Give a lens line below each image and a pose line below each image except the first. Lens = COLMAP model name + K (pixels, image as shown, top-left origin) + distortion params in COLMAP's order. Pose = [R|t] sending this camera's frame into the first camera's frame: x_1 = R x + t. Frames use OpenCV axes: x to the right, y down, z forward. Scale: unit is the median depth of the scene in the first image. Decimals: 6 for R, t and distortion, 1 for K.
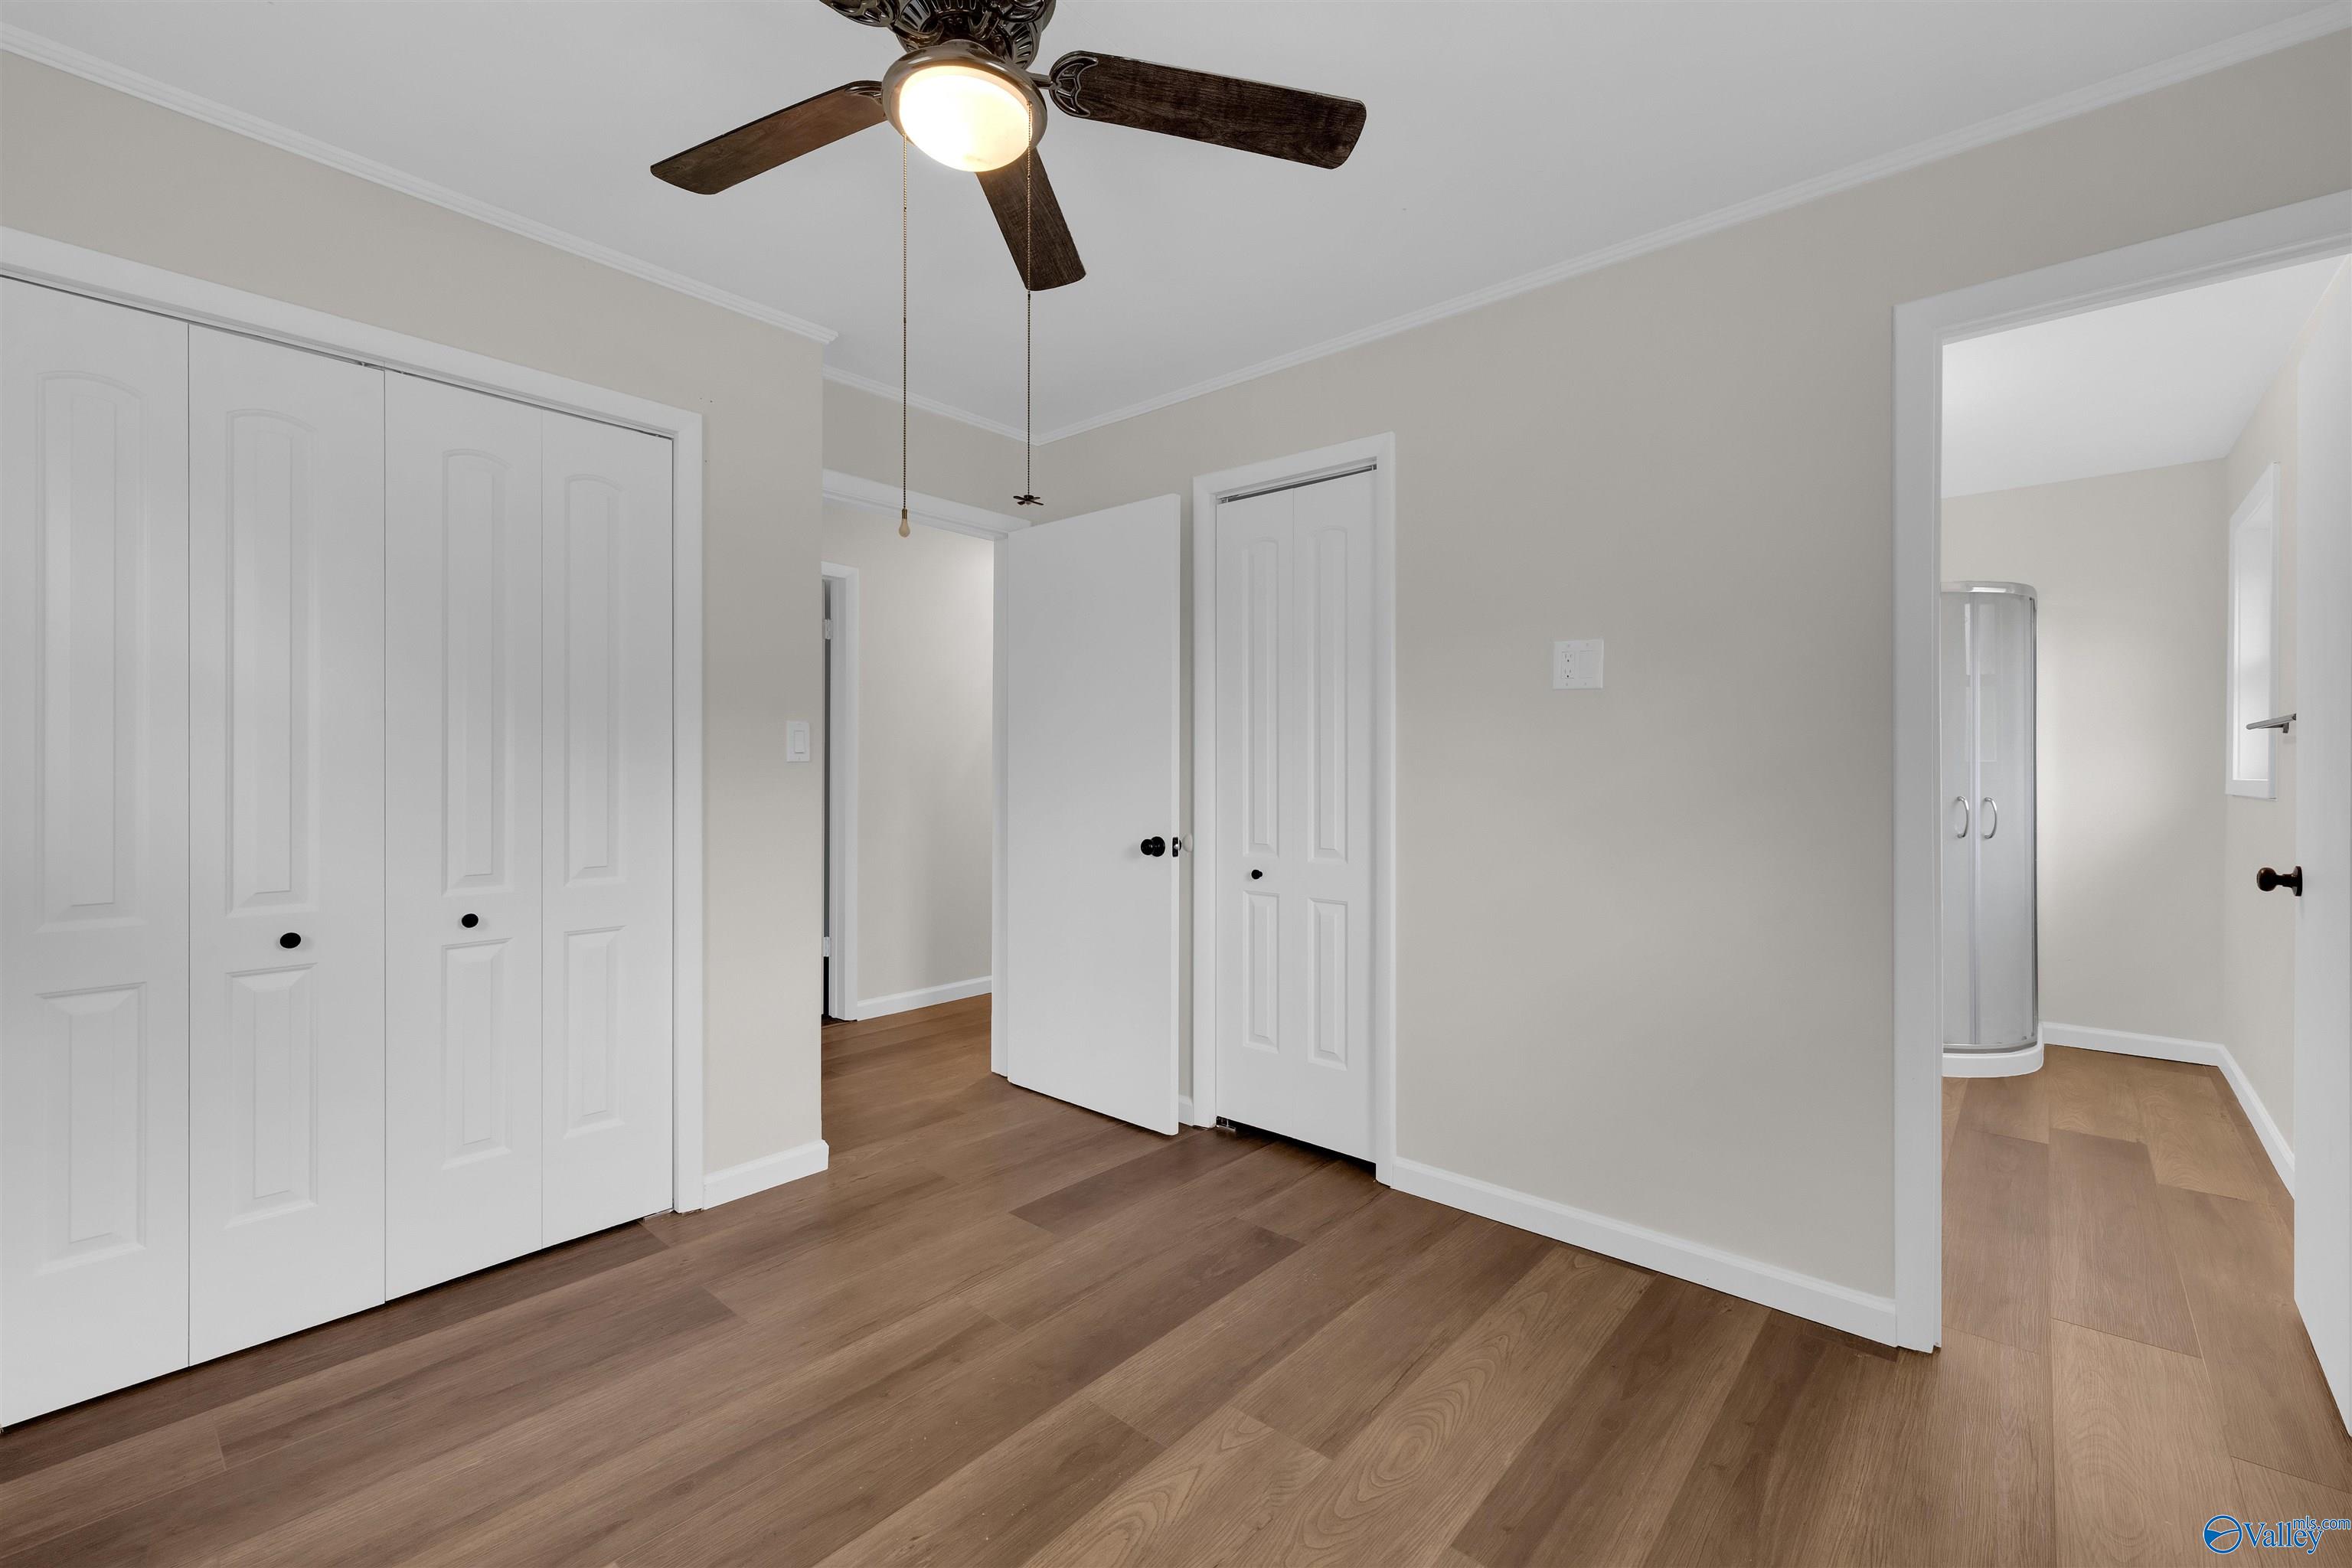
lens RADIAL K [[981.7, 0, 1163.9], [0, 981.7, 768.7], [0, 0, 1]] dist [0.001245, 0.000070]
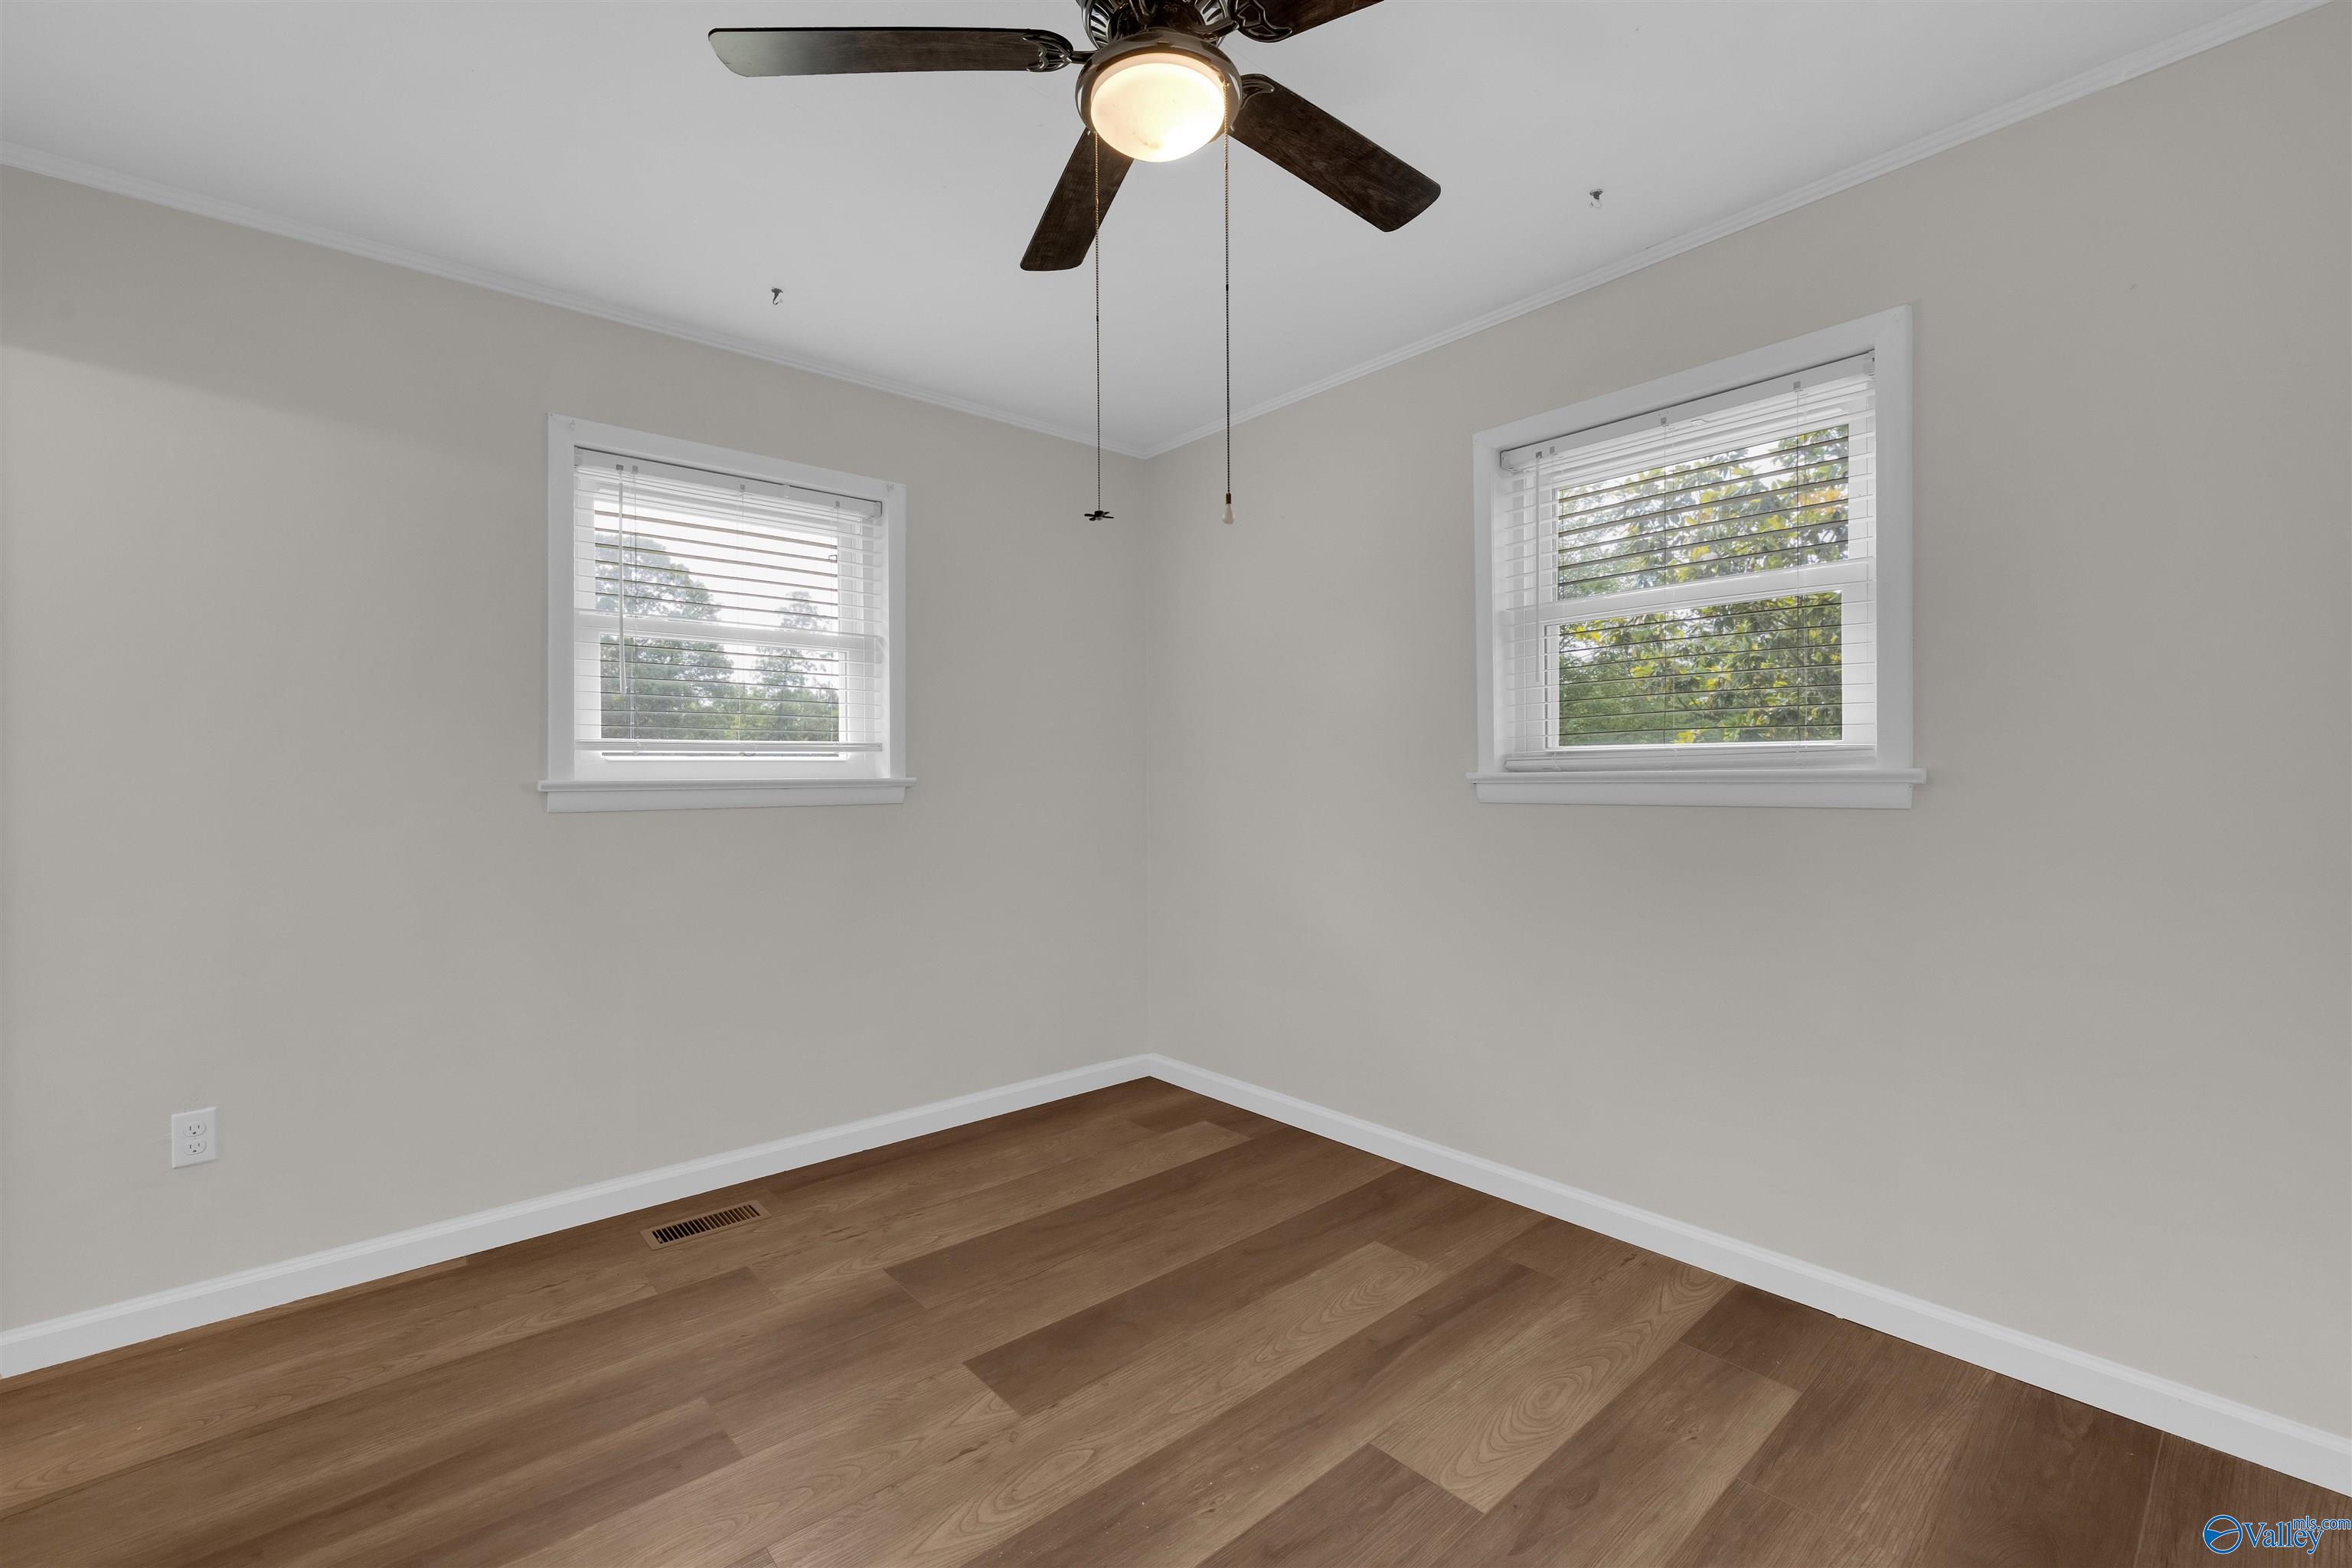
lens RADIAL K [[981.7, 0, 1163.9], [0, 981.7, 768.7], [0, 0, 1]] dist [0.001245, 0.000070]
pose [[-0.991145, 0.002862, 0.132756, -0.332279], [0.002467, 0.999992, -0.003136, -0.006963], [-0.132764, -0.002780, -0.991144, 1.972433]]
